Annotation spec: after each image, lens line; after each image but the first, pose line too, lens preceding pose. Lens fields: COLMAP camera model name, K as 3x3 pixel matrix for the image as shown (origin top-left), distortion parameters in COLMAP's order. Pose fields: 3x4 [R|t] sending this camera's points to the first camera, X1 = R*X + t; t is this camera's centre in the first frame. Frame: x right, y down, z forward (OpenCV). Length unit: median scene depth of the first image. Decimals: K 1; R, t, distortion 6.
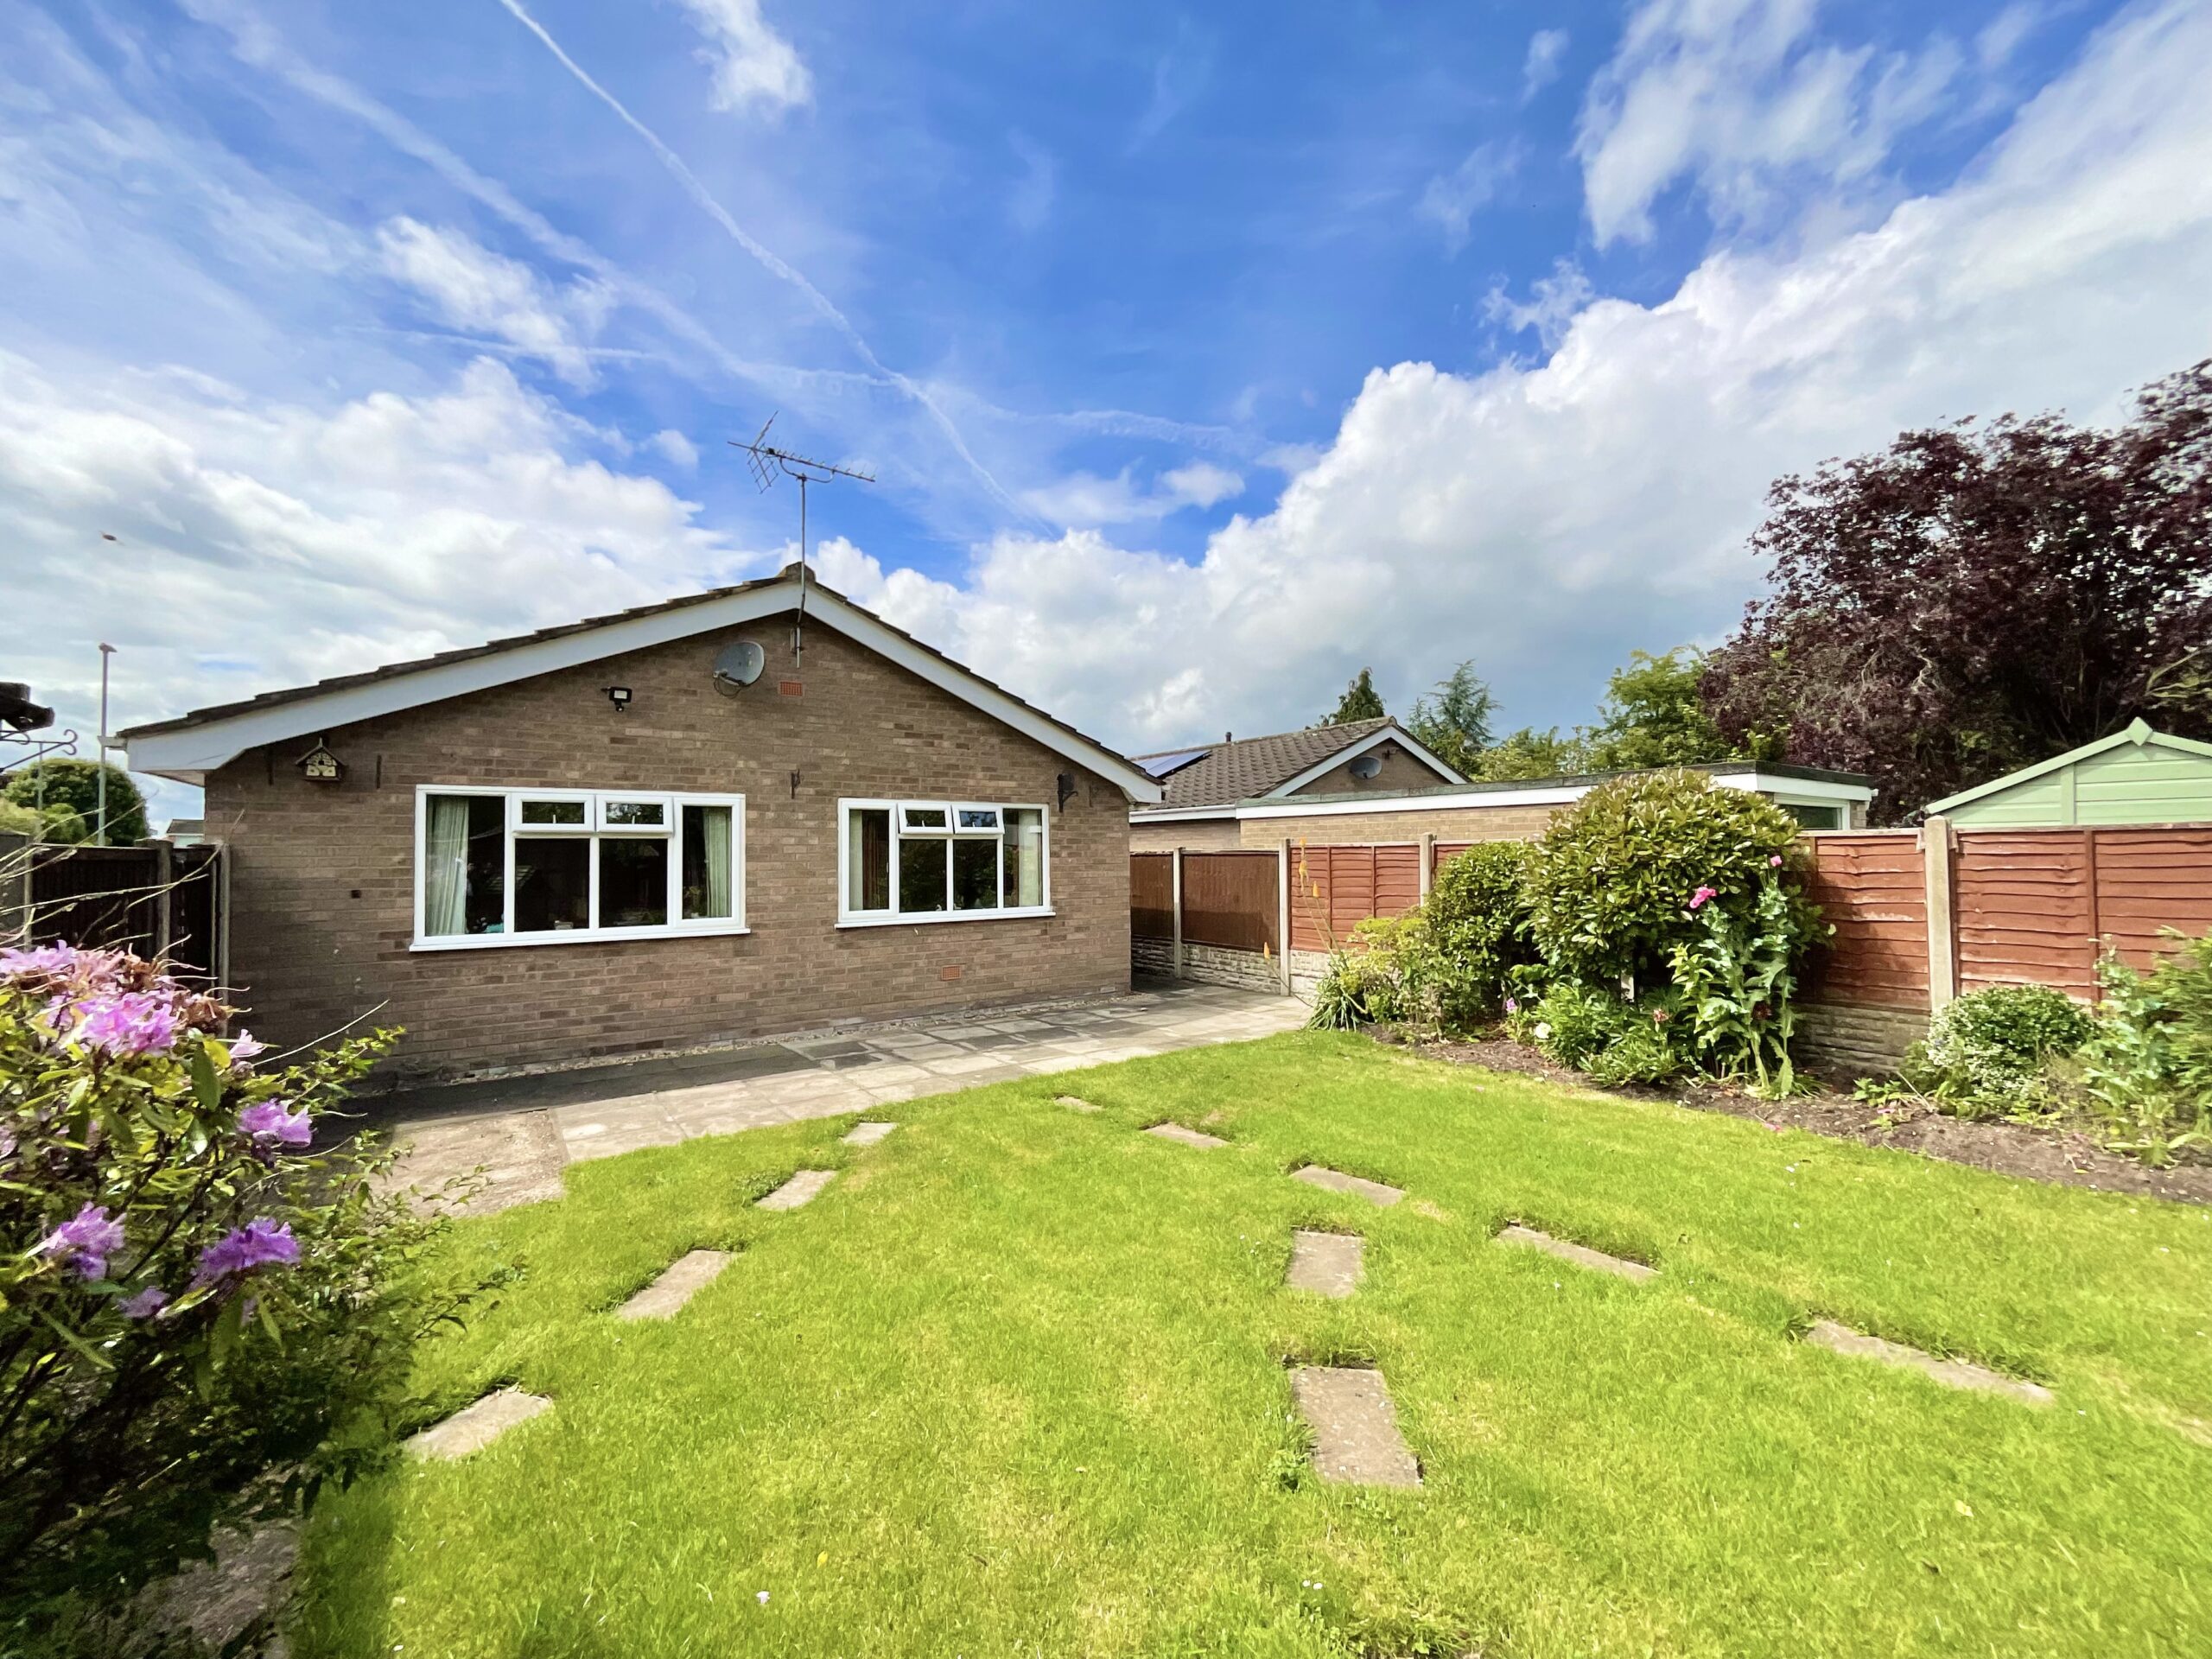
lens RADIAL K [[901.7, 0, 1108.8], [0, 901.7, 833.3], [0, 0, 1]] dist [0.008155, -0.005447]
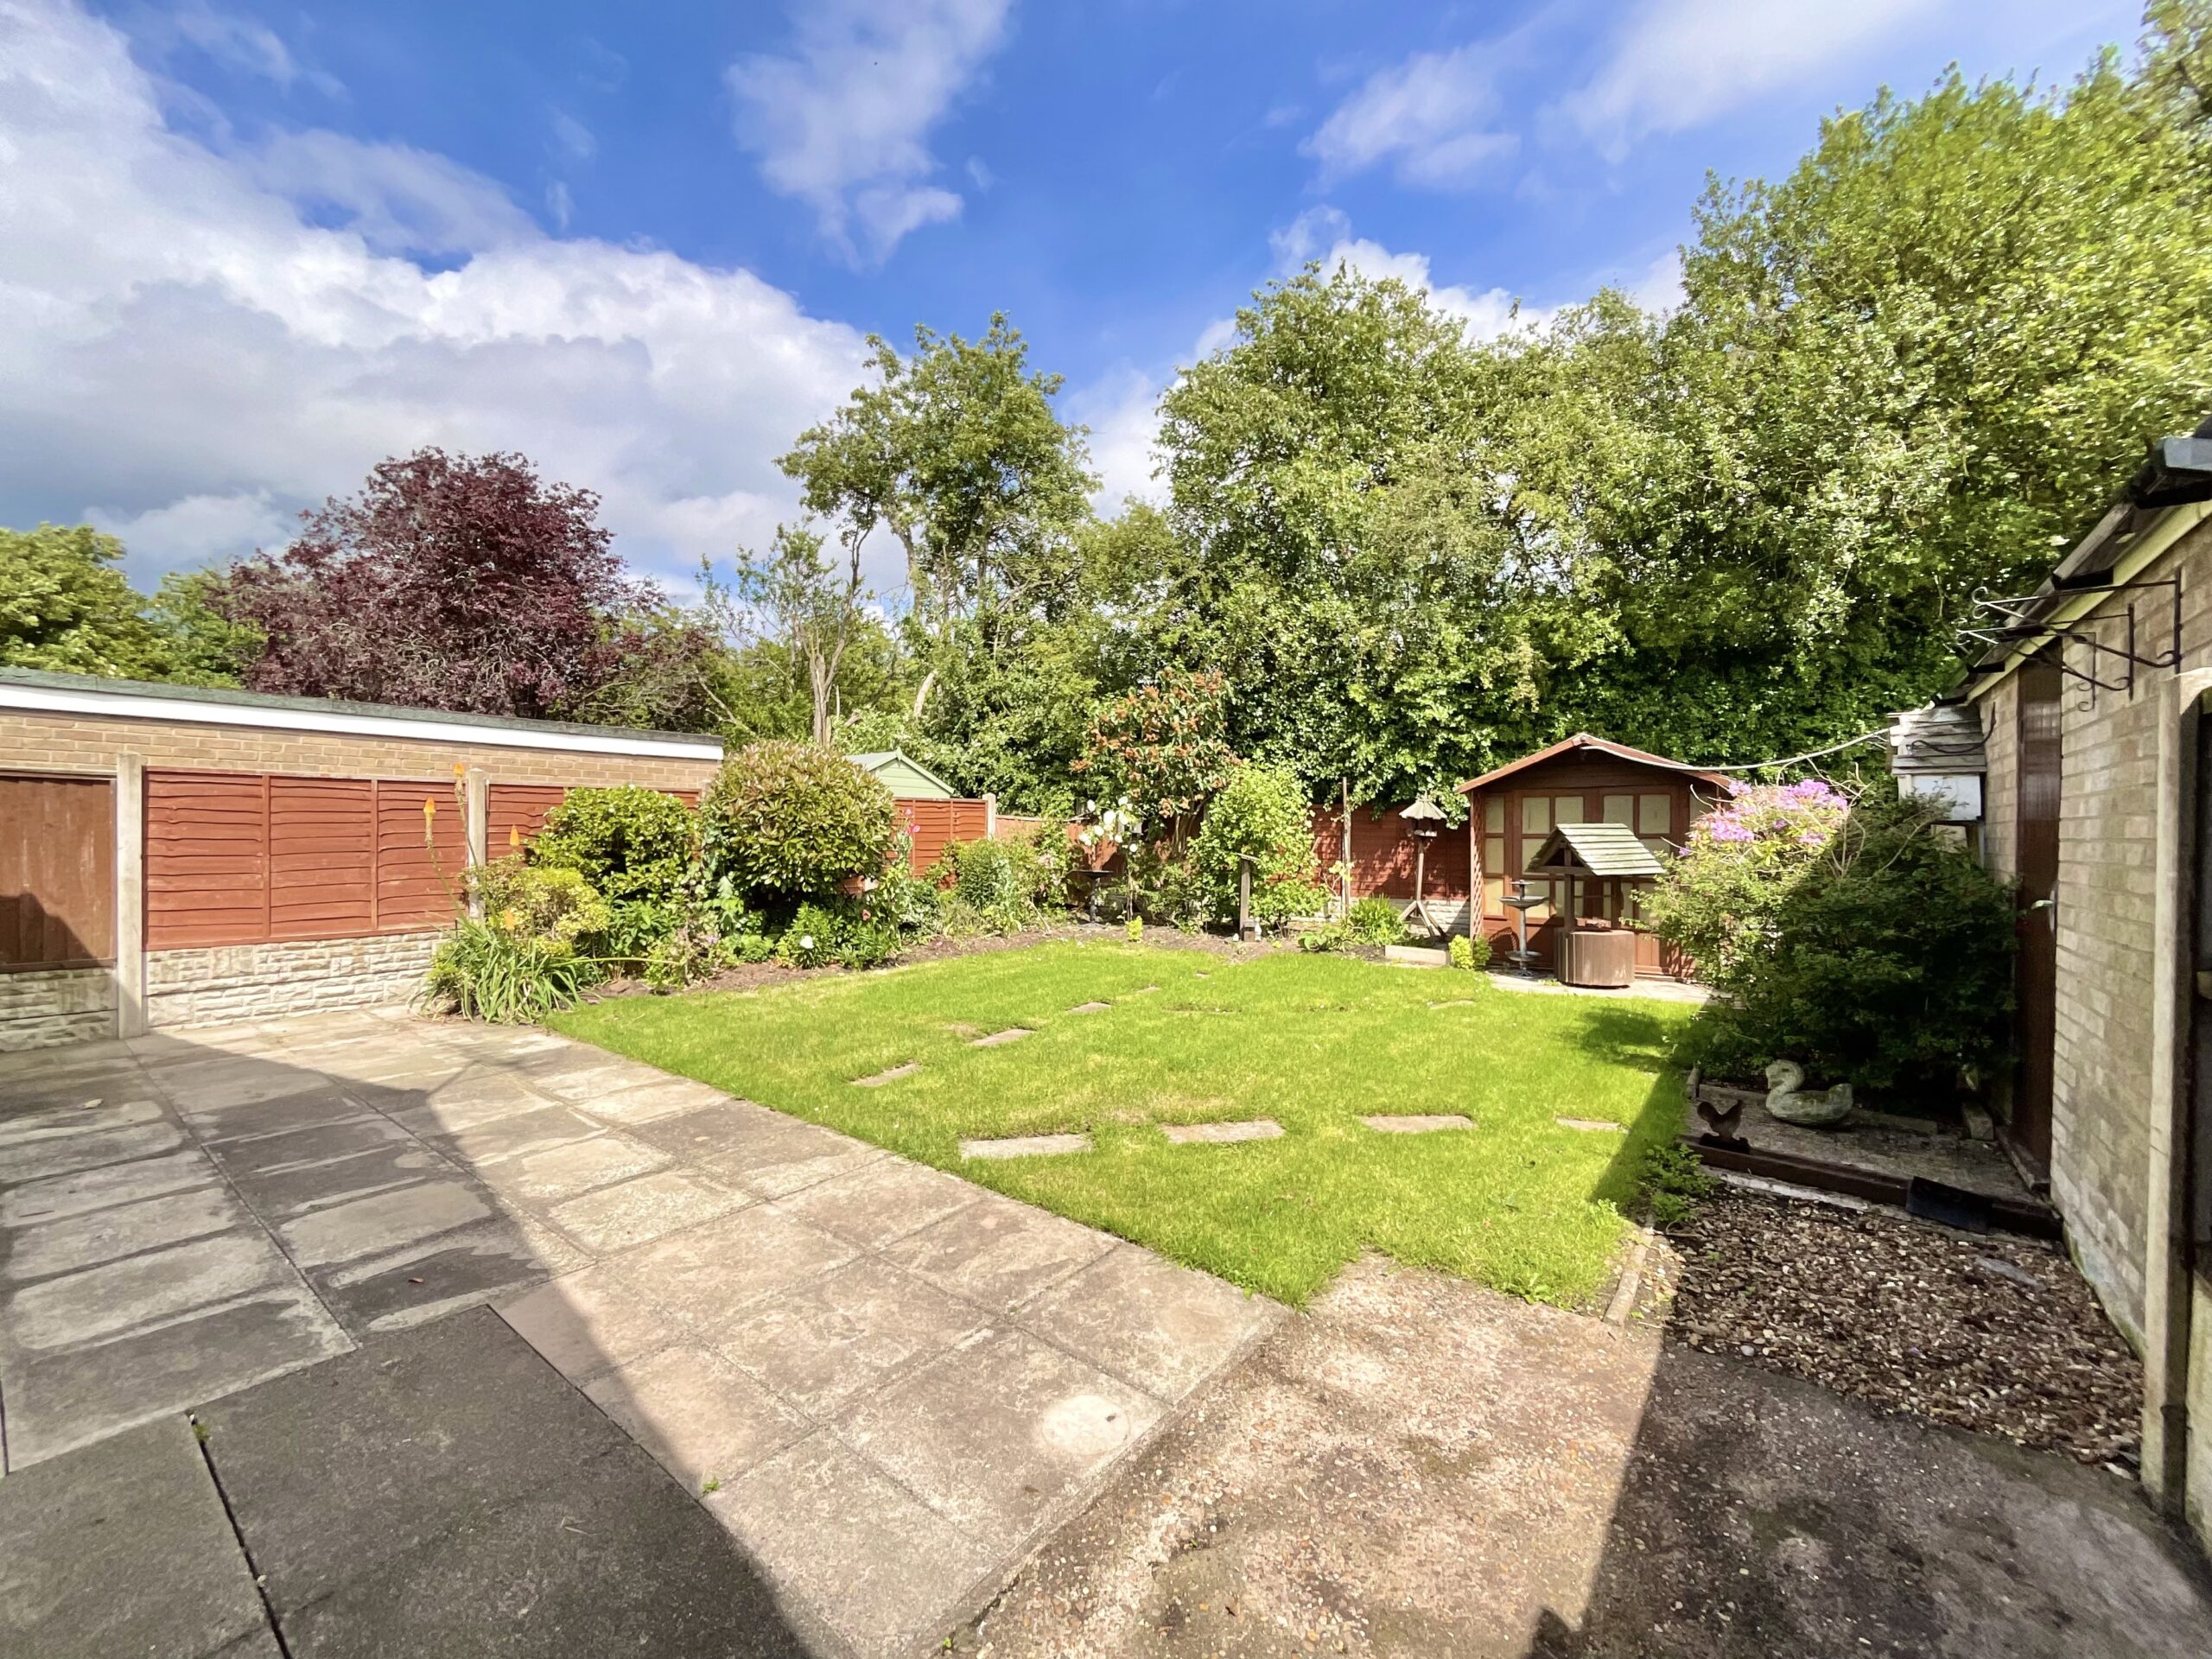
lens RADIAL K [[901.7, 0, 1108.8], [0, 901.7, 833.3], [0, 0, 1]] dist [0.008155, -0.005447]
pose [[-0.288891, -0.001825, 0.957360, -0.967344], [-0.031525, 0.999474, -0.007608, 0.078500], [-0.956843, -0.032379, -0.288796, 1.128869]]
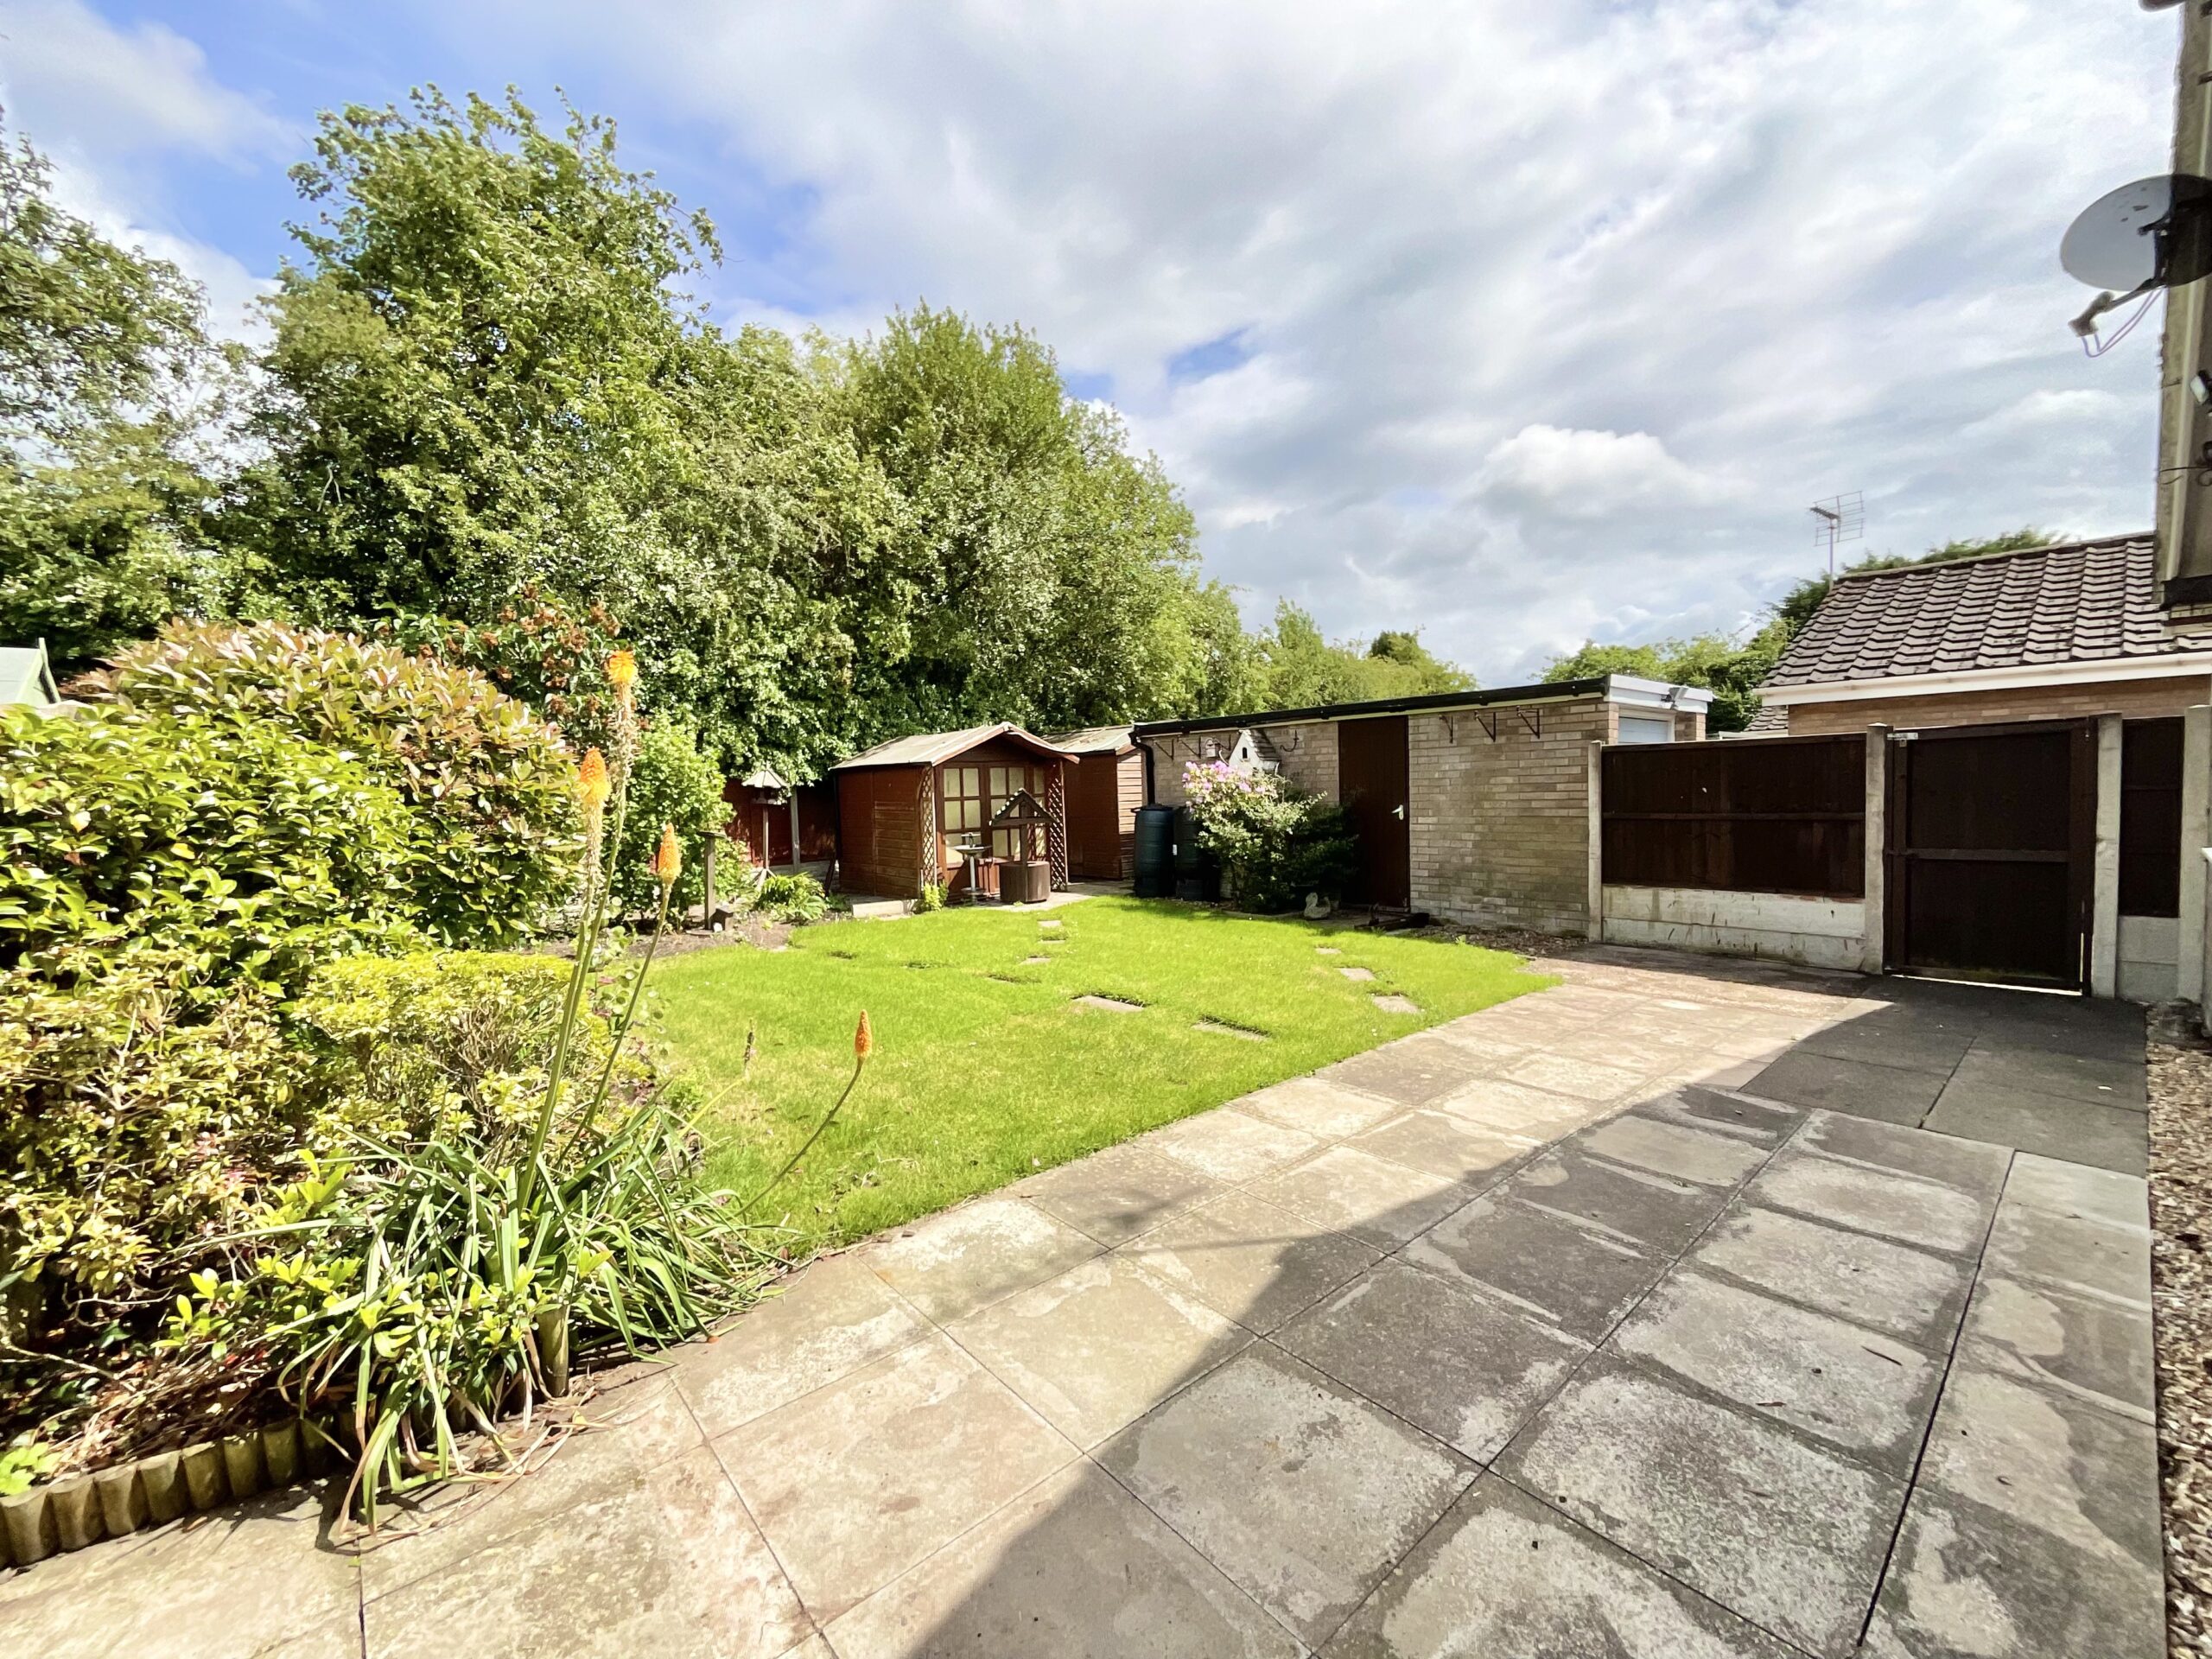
lens RADIAL K [[885.7, 0, 1106.0], [0, 885.7, 829.5], [0, 0, 1]] dist [0.018841, 0.000294]
pose [[-0.994226, 0.033599, -0.101910, 0.196164], [0.031192, 0.999198, 0.025123, 0.075267], [0.102672, 0.021800, -0.994476, 2.001106]]
